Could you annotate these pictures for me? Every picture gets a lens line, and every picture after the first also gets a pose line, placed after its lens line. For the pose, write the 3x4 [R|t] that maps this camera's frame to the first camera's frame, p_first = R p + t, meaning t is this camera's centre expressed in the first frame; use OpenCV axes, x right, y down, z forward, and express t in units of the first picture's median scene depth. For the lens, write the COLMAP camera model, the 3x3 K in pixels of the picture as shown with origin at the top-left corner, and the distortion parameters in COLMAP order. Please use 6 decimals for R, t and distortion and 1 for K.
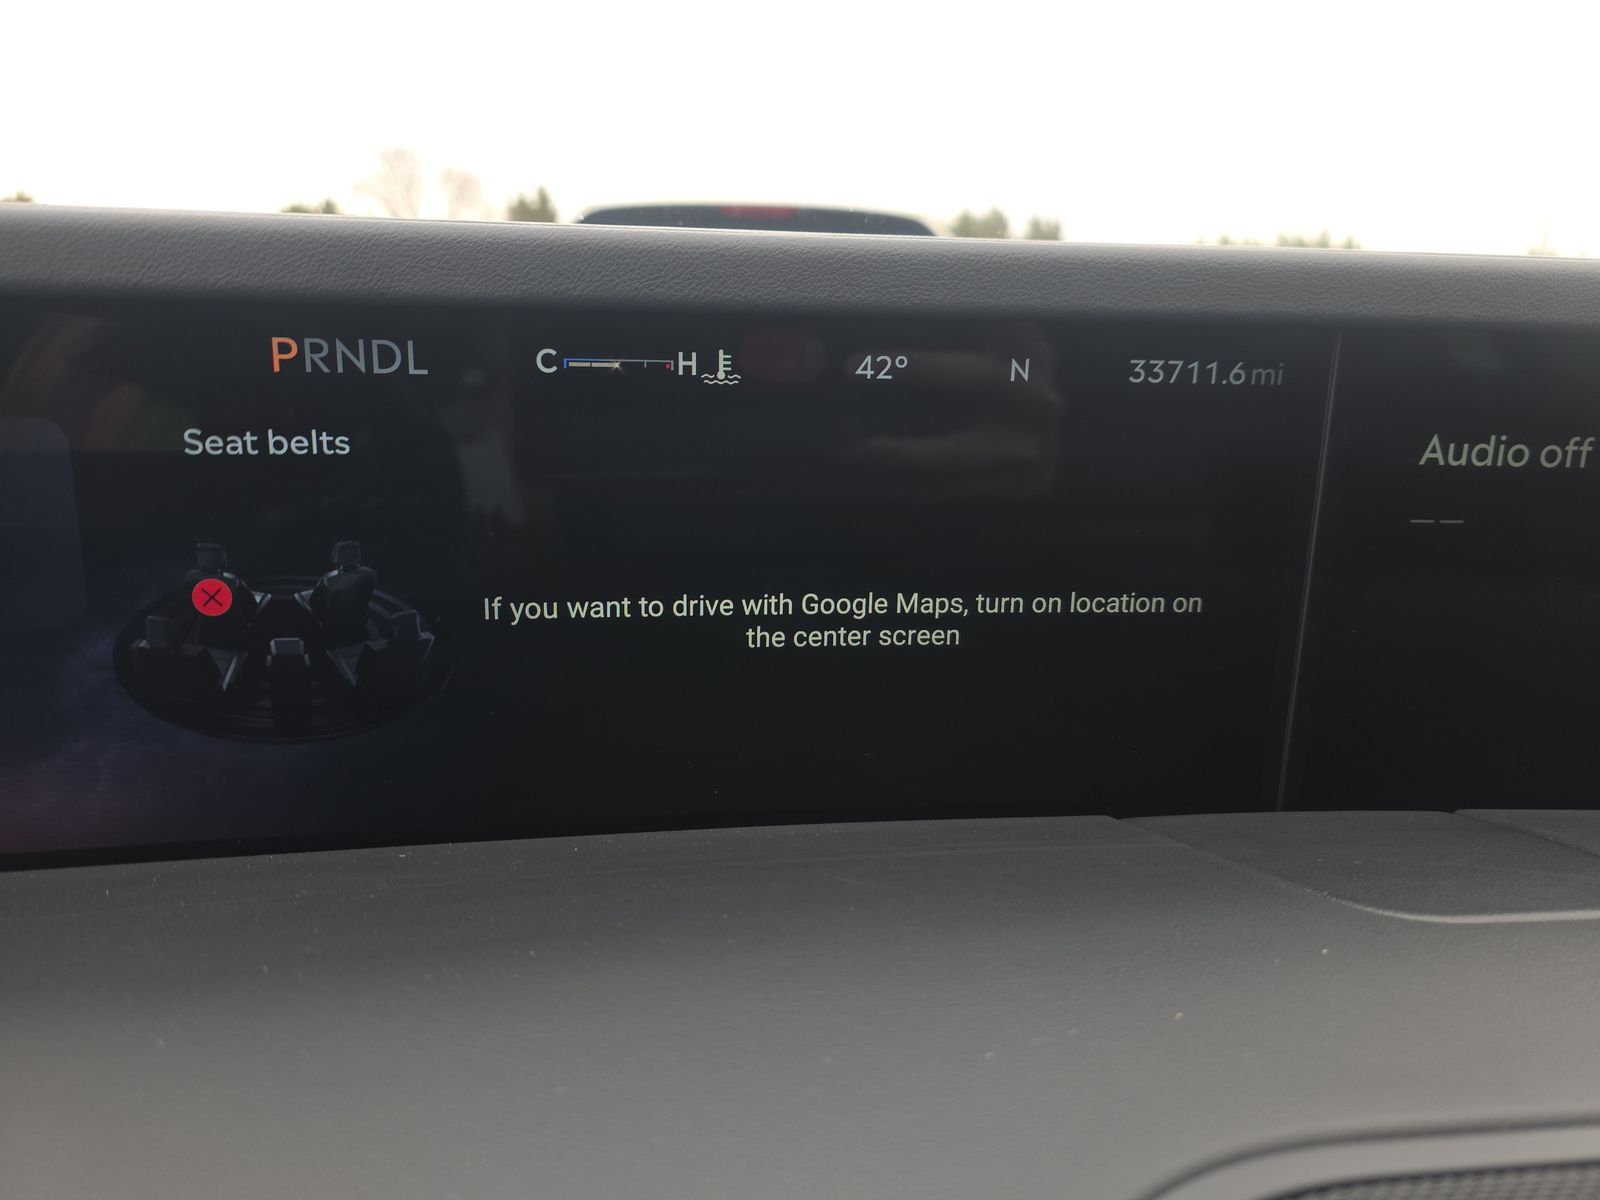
lens RADIAL K [[1075.7, 0, 800.0], [0, 1075.7, 600.0], [0, 0, 1]] dist [0.005777, 0.000676]
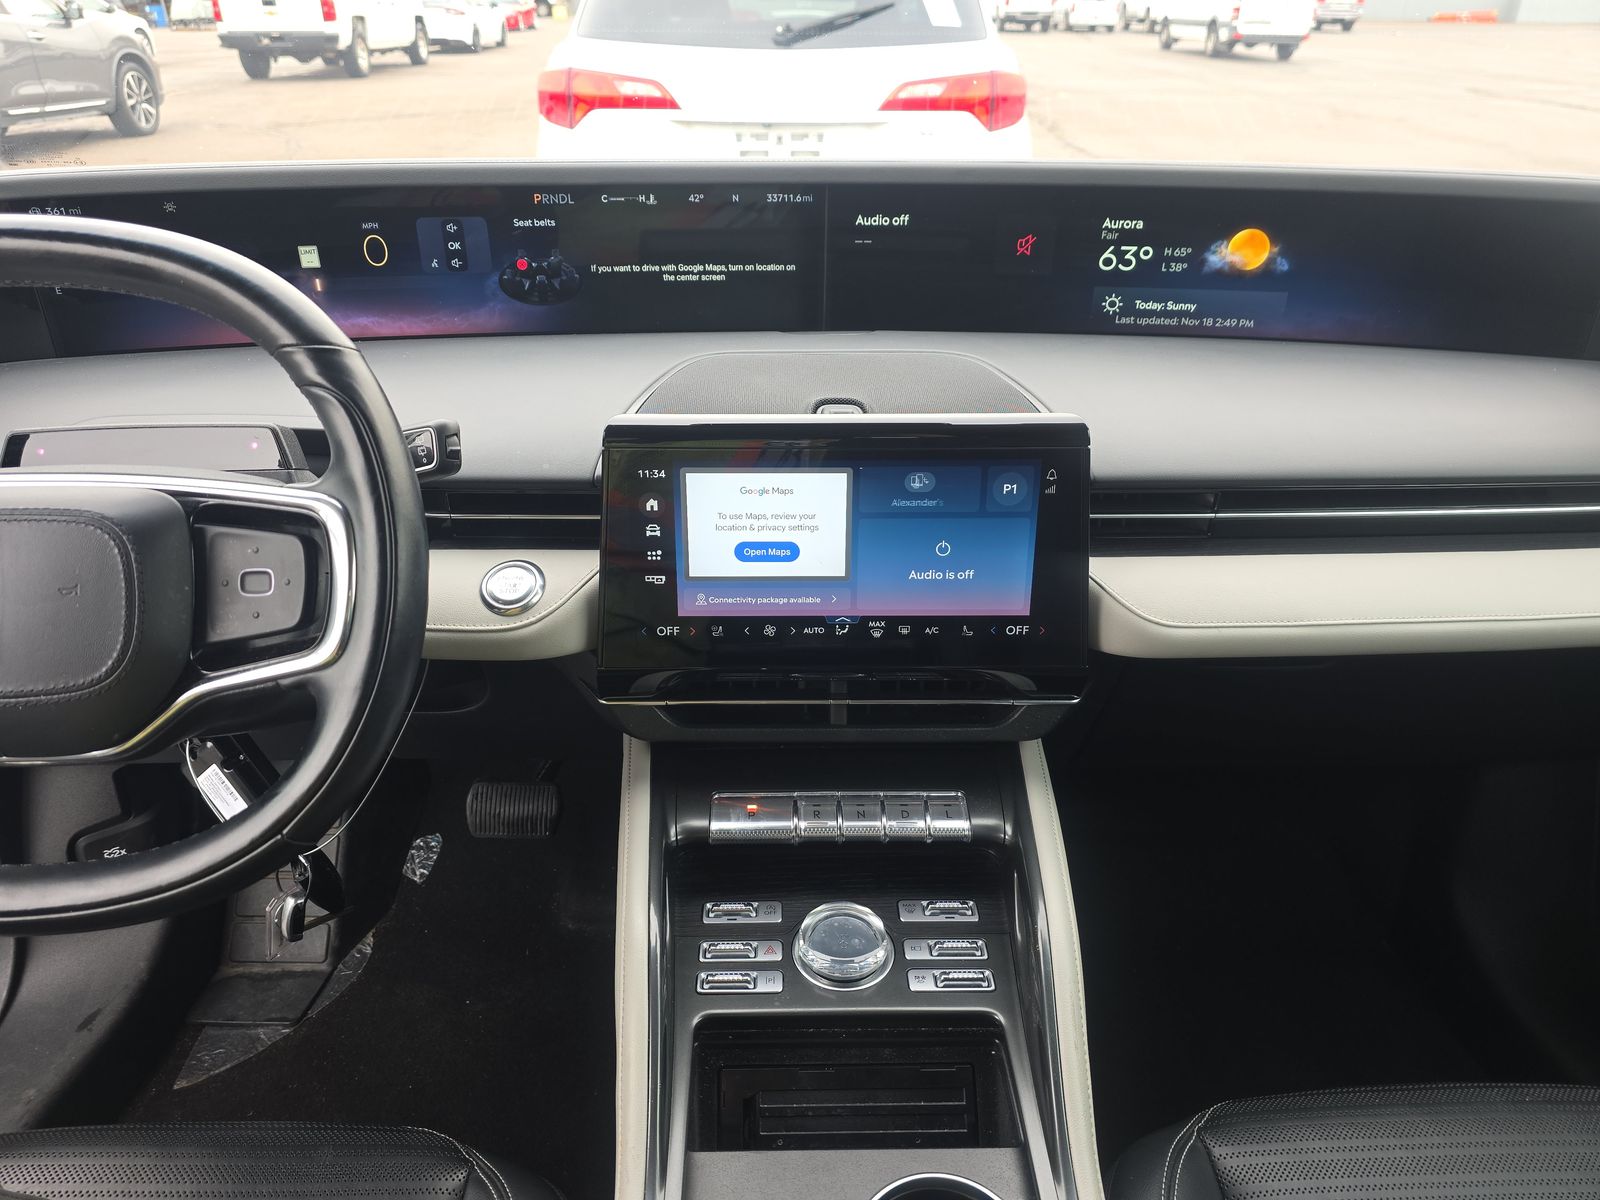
lens RADIAL K [[1057.5, 0, 797.8], [0, 1057.5, 572.9], [0, 0, 1]] dist [0.077513, -0.064939]
pose [[0.998024, 0.012496, -0.061572, 0.639976], [0.003285, 0.968299, 0.249771, 0.105878], [0.062741, -0.249480, 0.966345, -2.699643]]
